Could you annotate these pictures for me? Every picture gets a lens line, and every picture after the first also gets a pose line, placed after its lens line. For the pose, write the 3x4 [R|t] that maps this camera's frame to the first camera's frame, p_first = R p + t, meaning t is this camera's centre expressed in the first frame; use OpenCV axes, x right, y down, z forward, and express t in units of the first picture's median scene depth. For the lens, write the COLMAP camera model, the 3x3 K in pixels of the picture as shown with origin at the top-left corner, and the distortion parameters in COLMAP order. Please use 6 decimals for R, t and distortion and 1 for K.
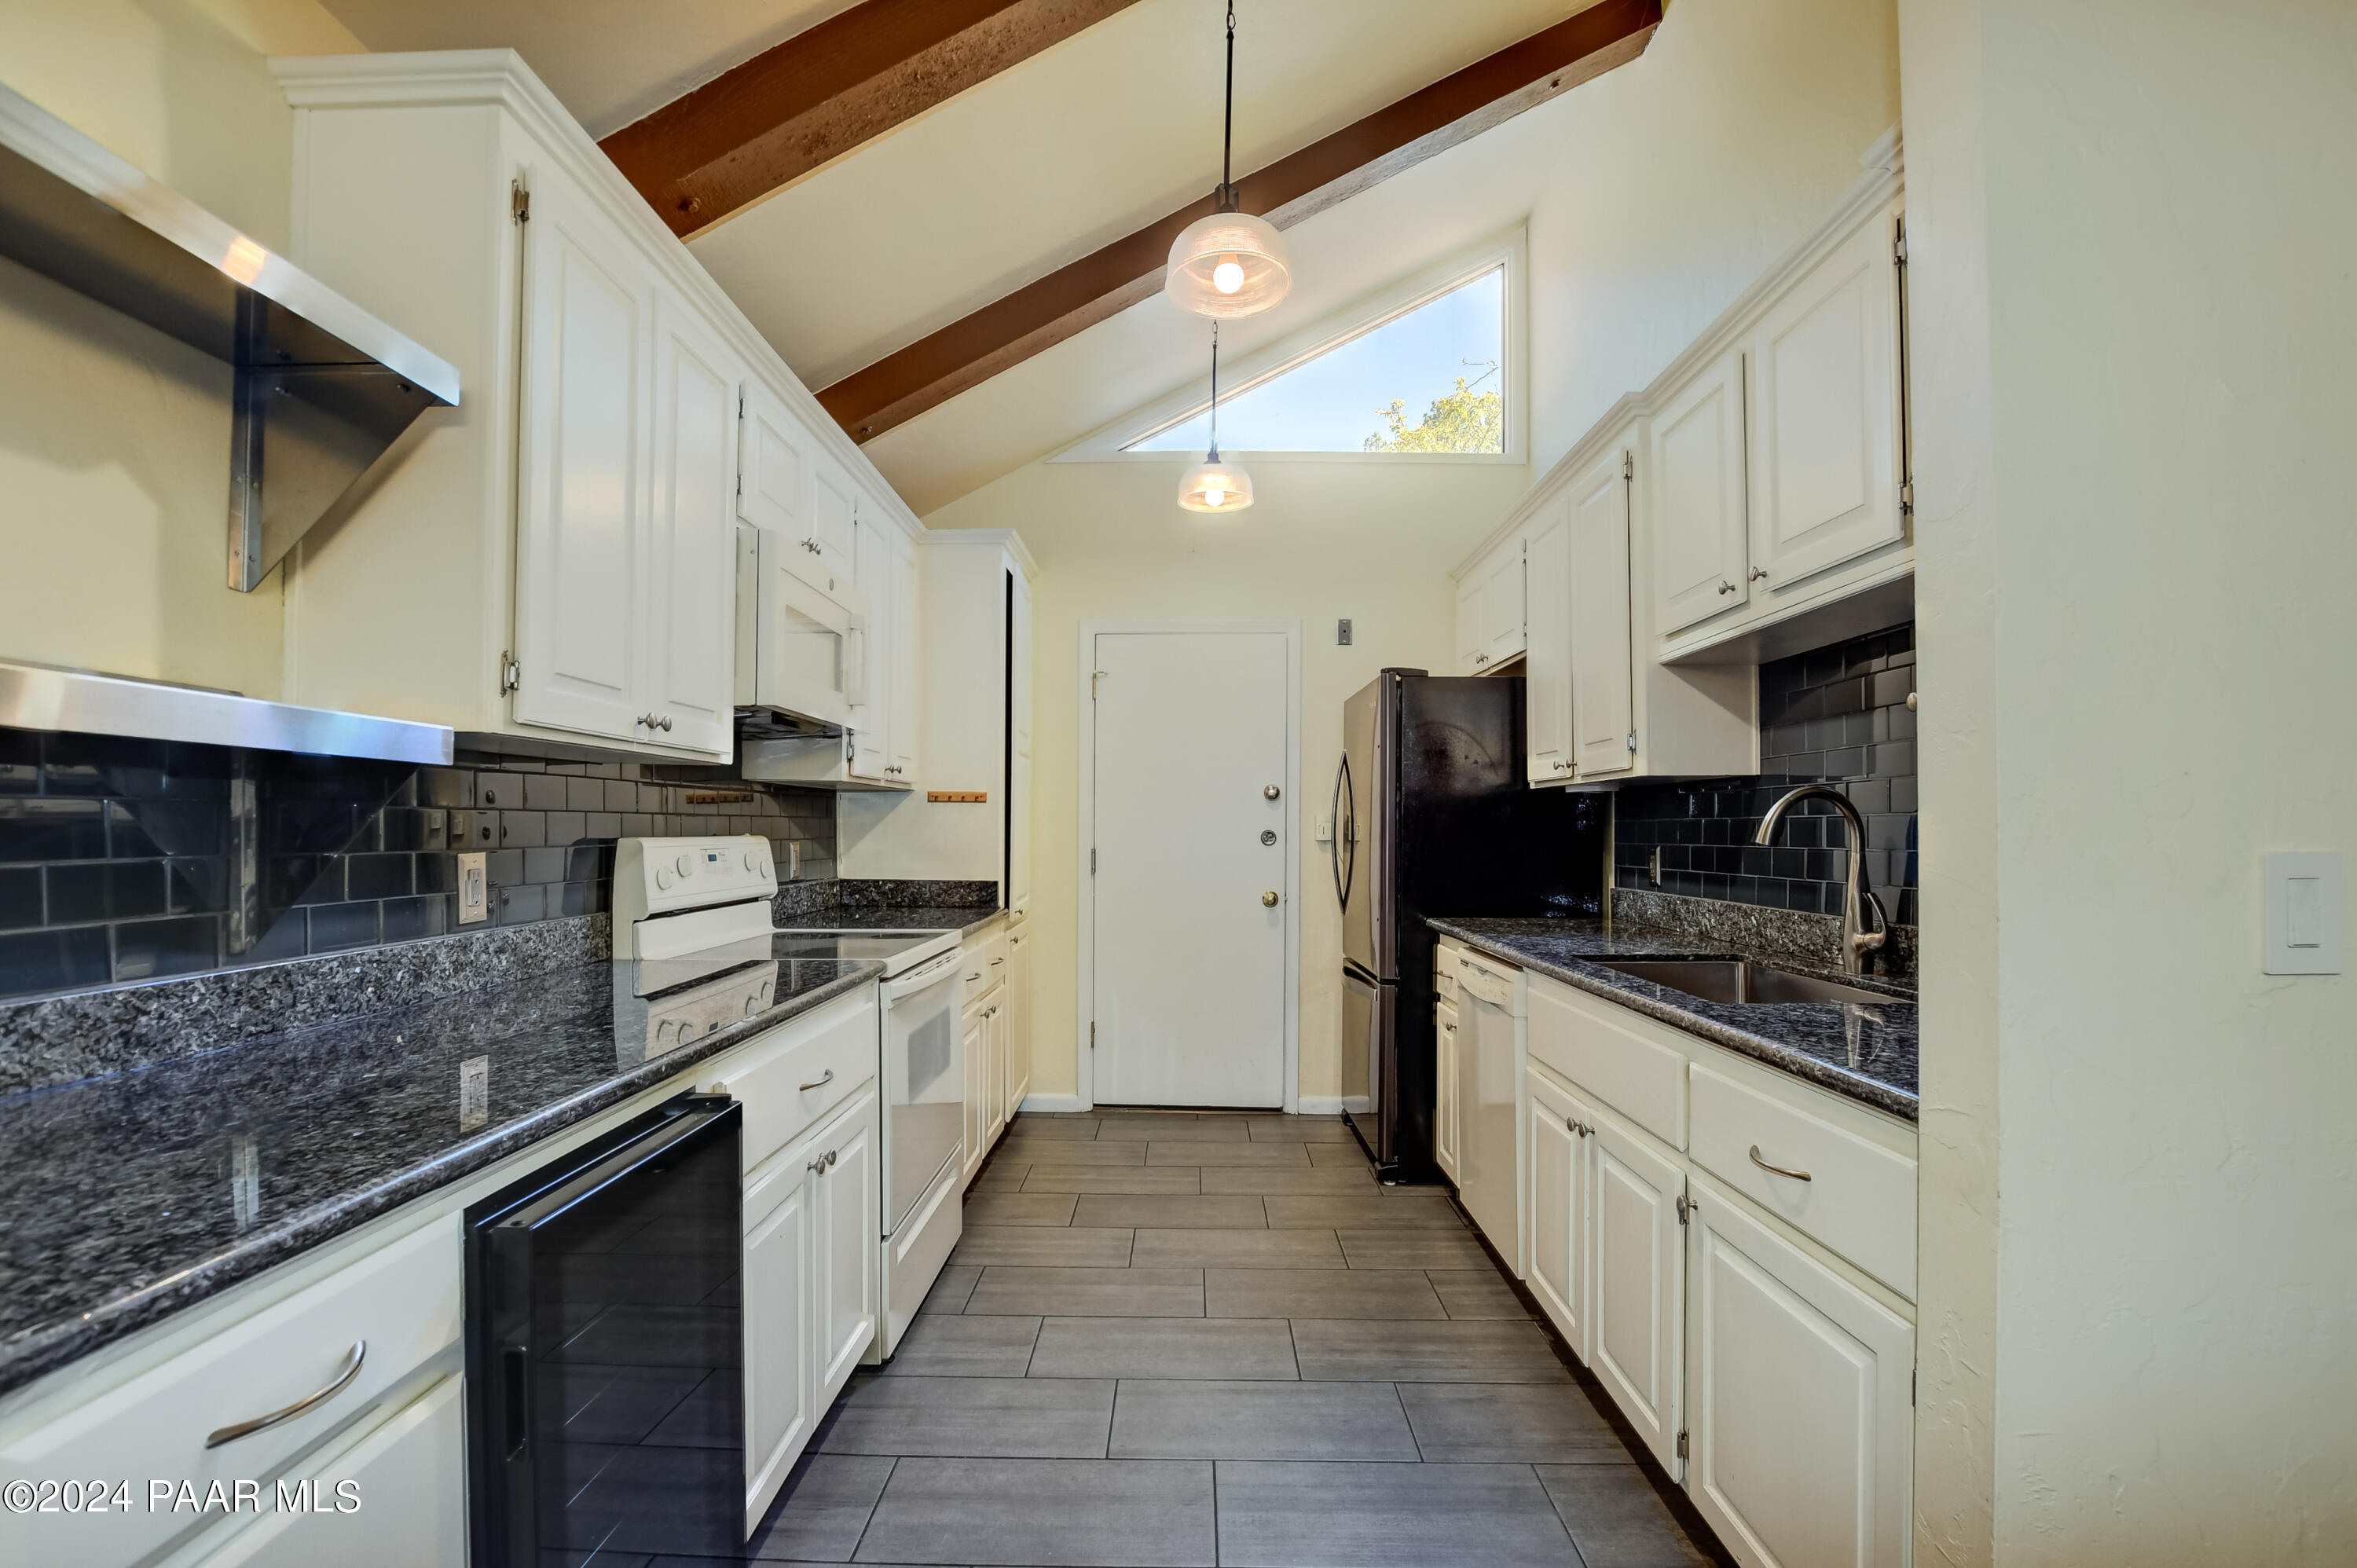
lens RADIAL K [[1078.4, 0, 1176.0], [0, 1078.4, 819.8], [0, 0, 1]] dist [-0.031578, 0.004690]
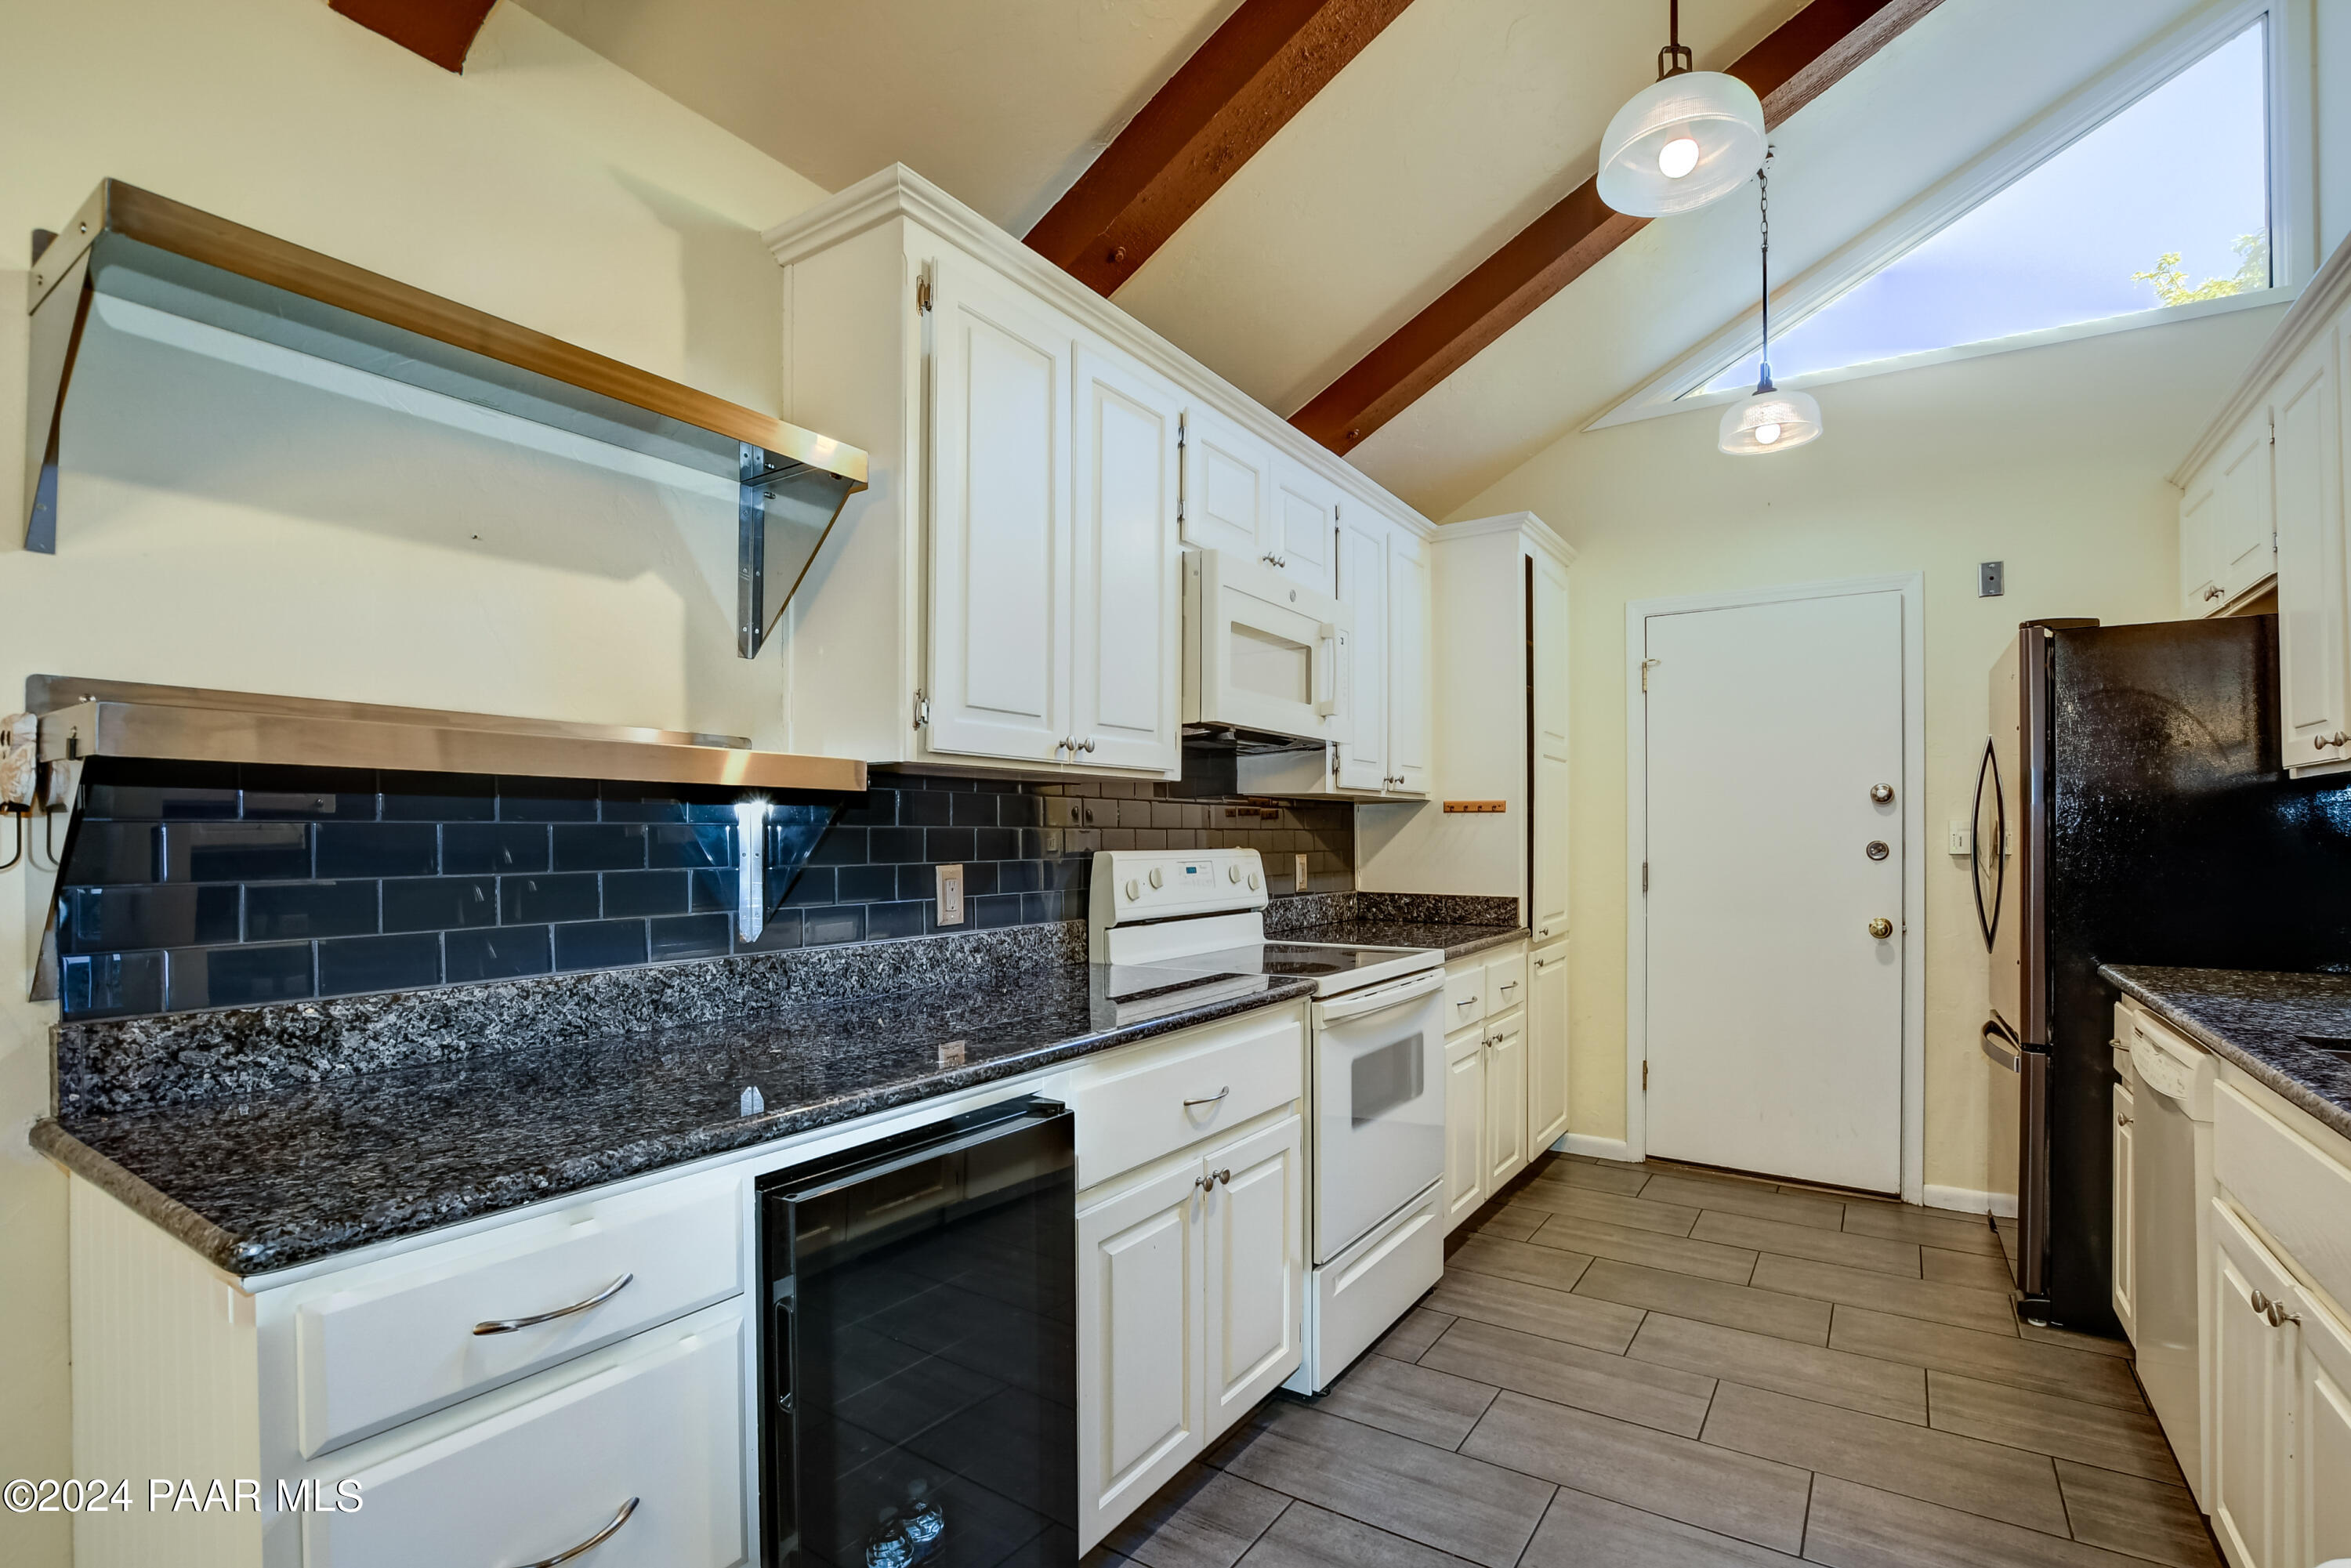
lens RADIAL K [[1091.1, 0, 1183.4], [0, 1091.1, 829.9], [0, 0, 1]] dist [-0.029124, 0.002089]
pose [[0.841919, -0.007898, -0.539546, 0.129900], [0.008118, 0.999965, -0.001970, -0.001911], [0.539543, -0.002721, 0.841954, 0.091819]]
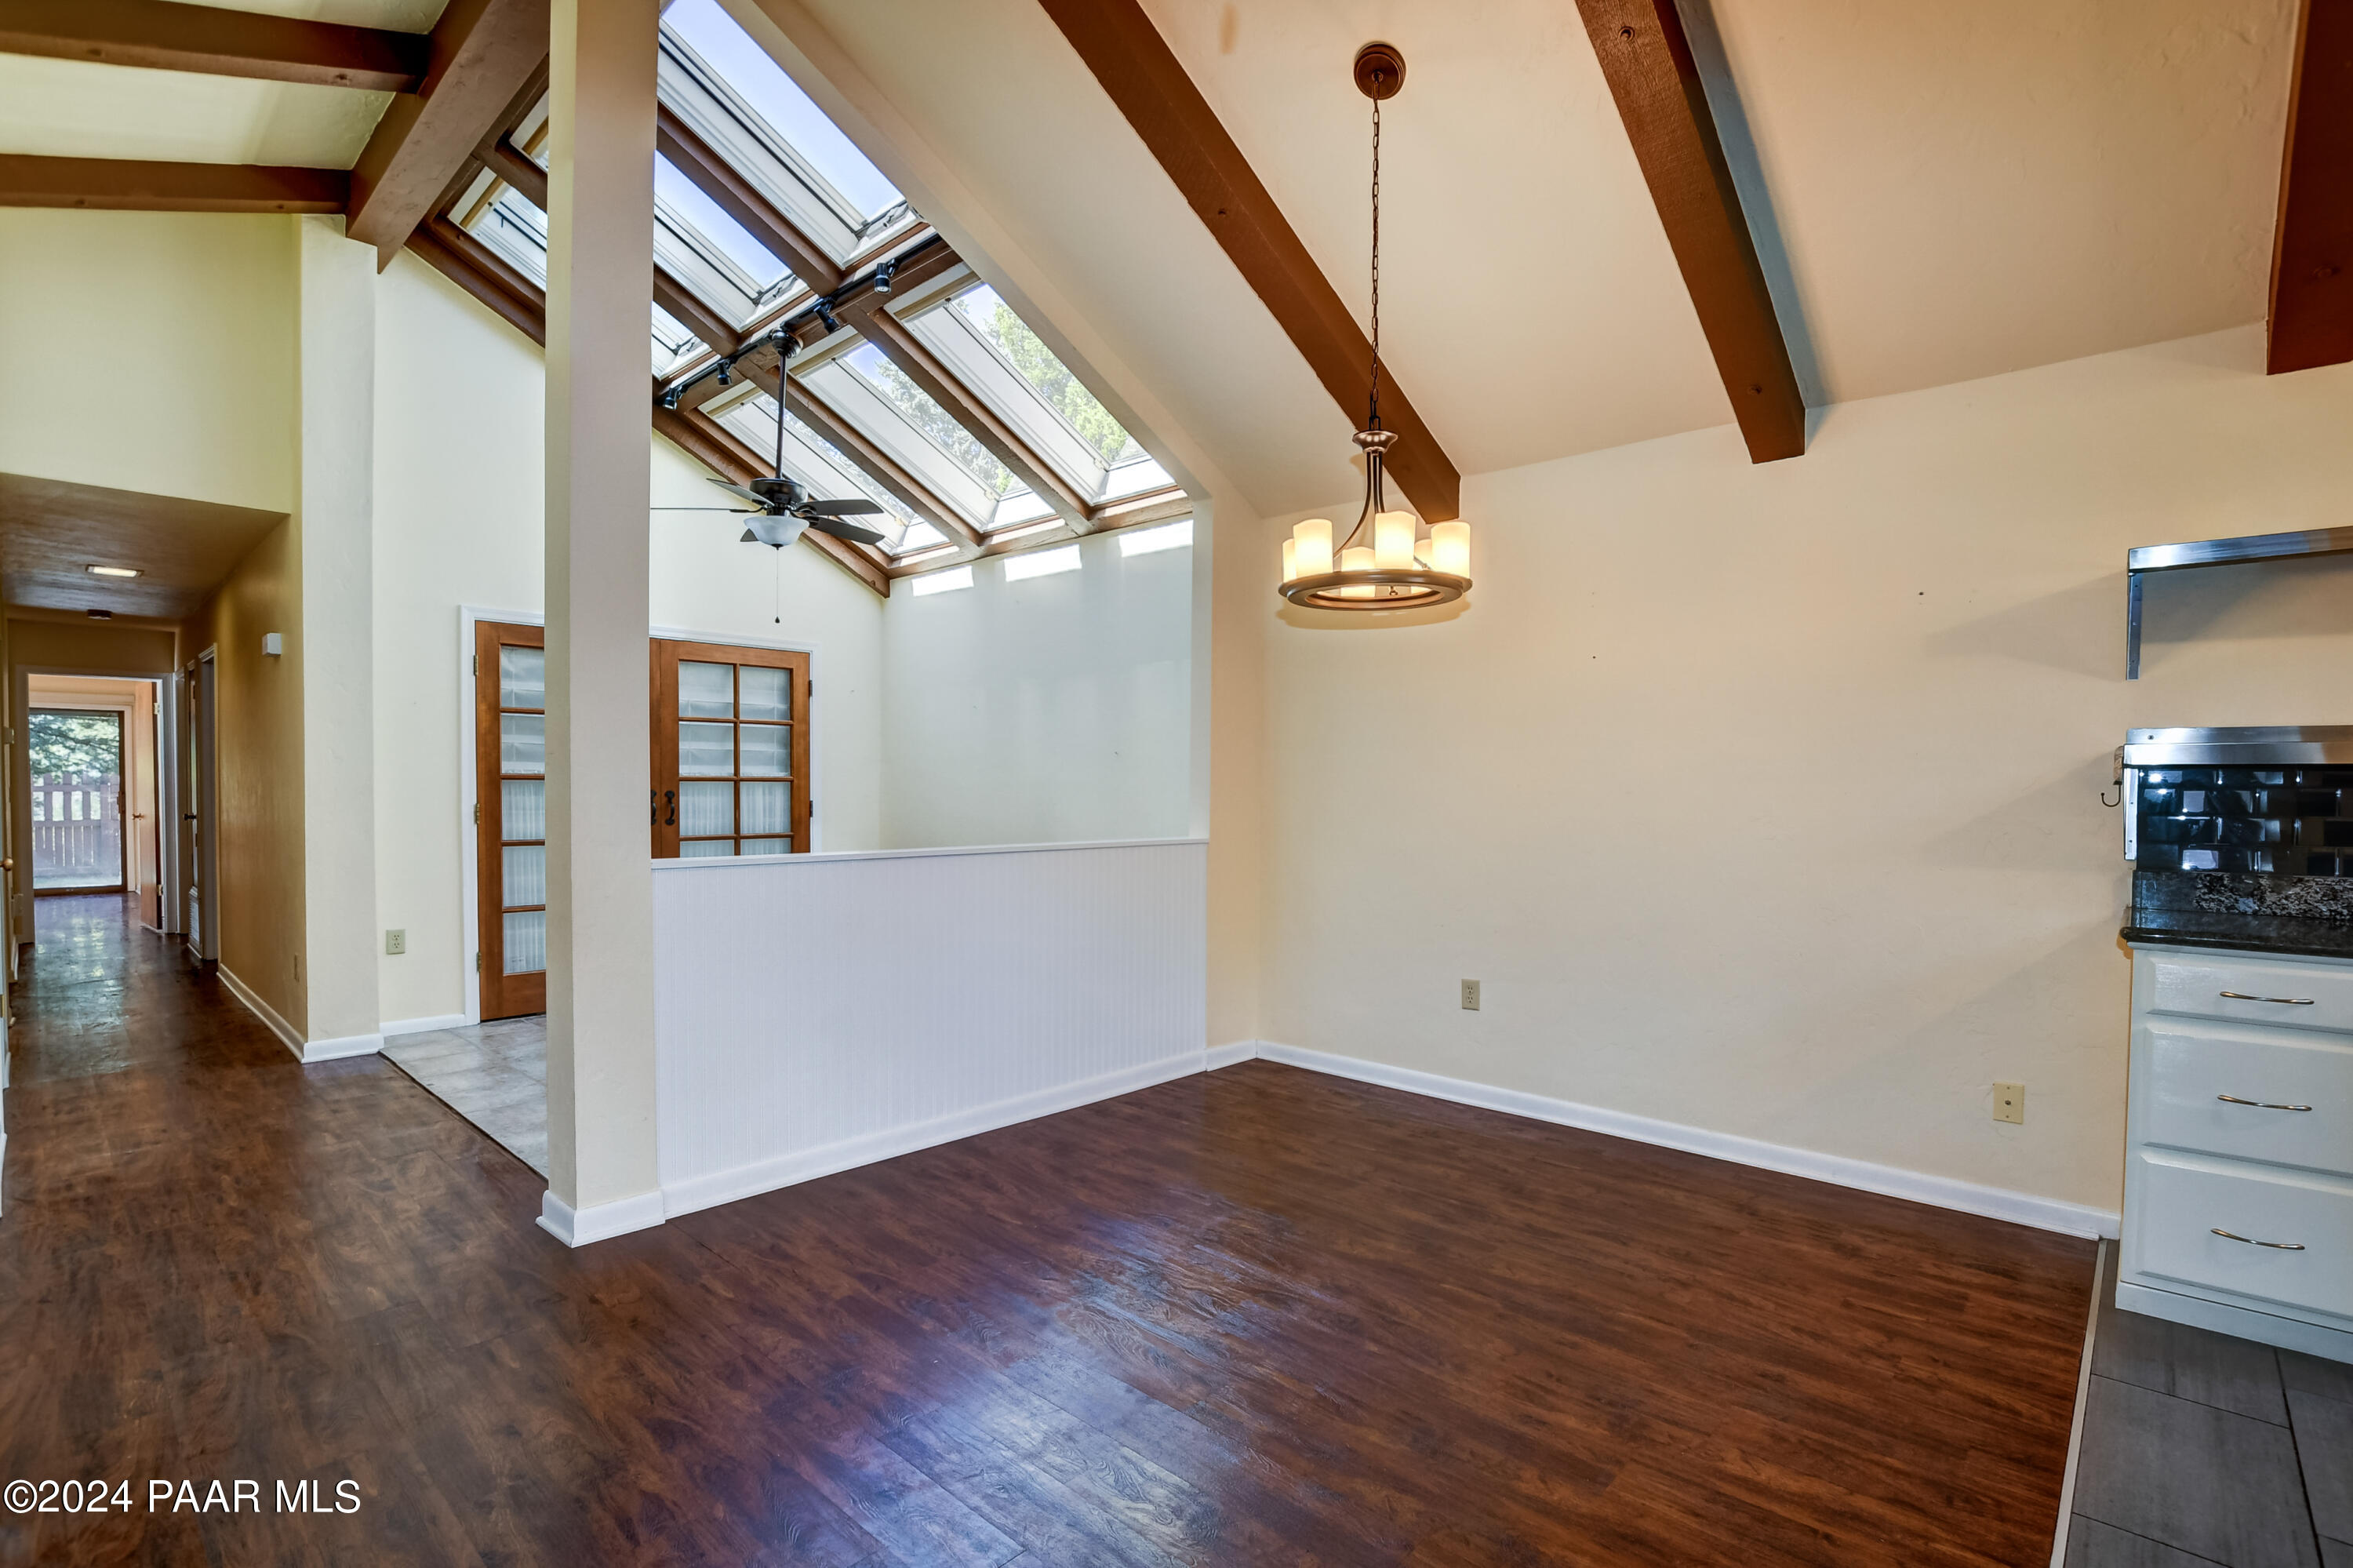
lens RADIAL K [[1076.6, 0, 1174.1], [0, 1076.6, 819.8], [0, 0, 1]] dist [-0.031578, 0.004690]
pose [[-0.668215, 0.017777, -0.743756, 0.888378], [-0.000246, 0.999709, 0.024115, -0.003404], [0.743968, 0.016297, -0.668017, 0.184987]]
